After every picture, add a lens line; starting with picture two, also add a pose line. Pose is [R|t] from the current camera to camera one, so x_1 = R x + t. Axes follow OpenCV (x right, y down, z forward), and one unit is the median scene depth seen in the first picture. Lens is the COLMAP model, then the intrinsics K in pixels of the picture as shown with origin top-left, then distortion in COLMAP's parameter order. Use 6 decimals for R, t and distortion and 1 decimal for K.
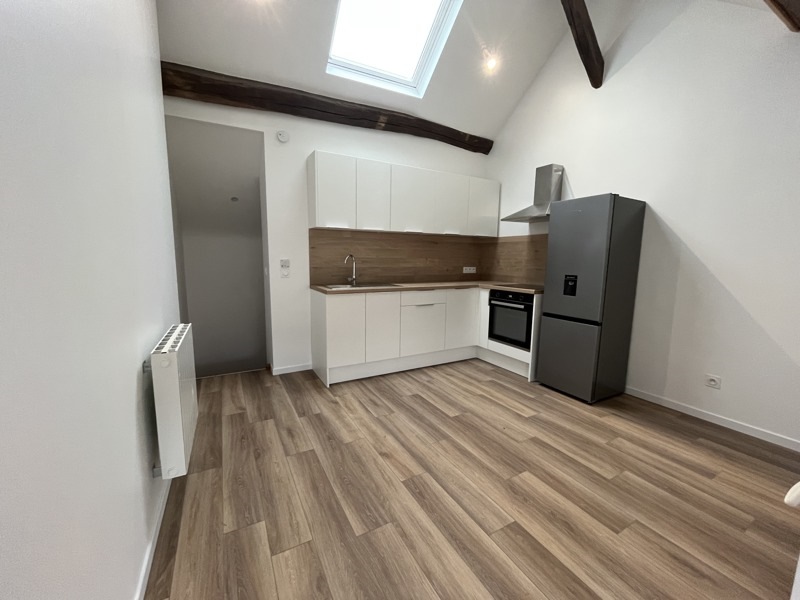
lens RADIAL K [[323.0, 0, 399.7], [0, 323.0, 300.2], [0, 0, 1]] dist [-0.004670, -0.000291]
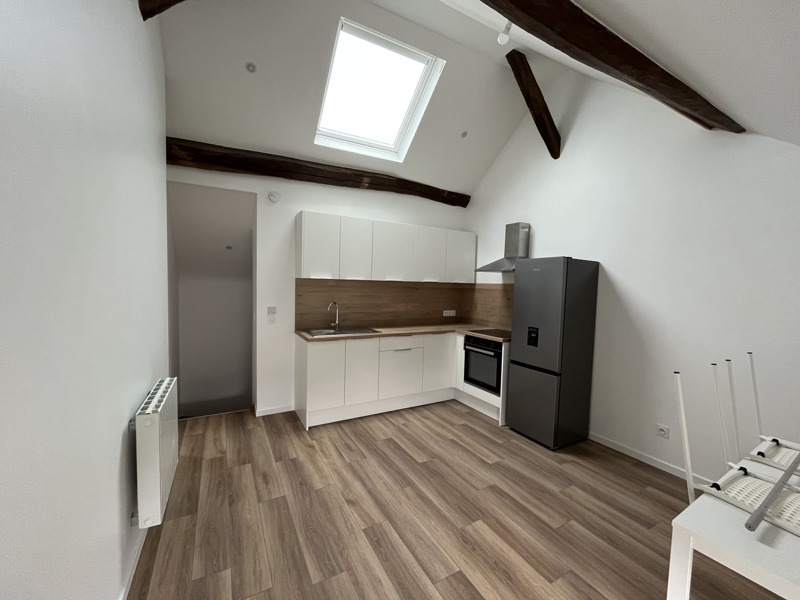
lens RADIAL K [[323.5, 0, 401.0], [0, 323.5, 300.7], [0, 0, 1]] dist [-0.004531, -0.001709]
pose [[0.999914, 0.011556, 0.006238, 0.078799], [-0.011040, 0.996944, -0.077334, -0.079180], [-0.007112, 0.077258, 0.996986, -0.090228]]
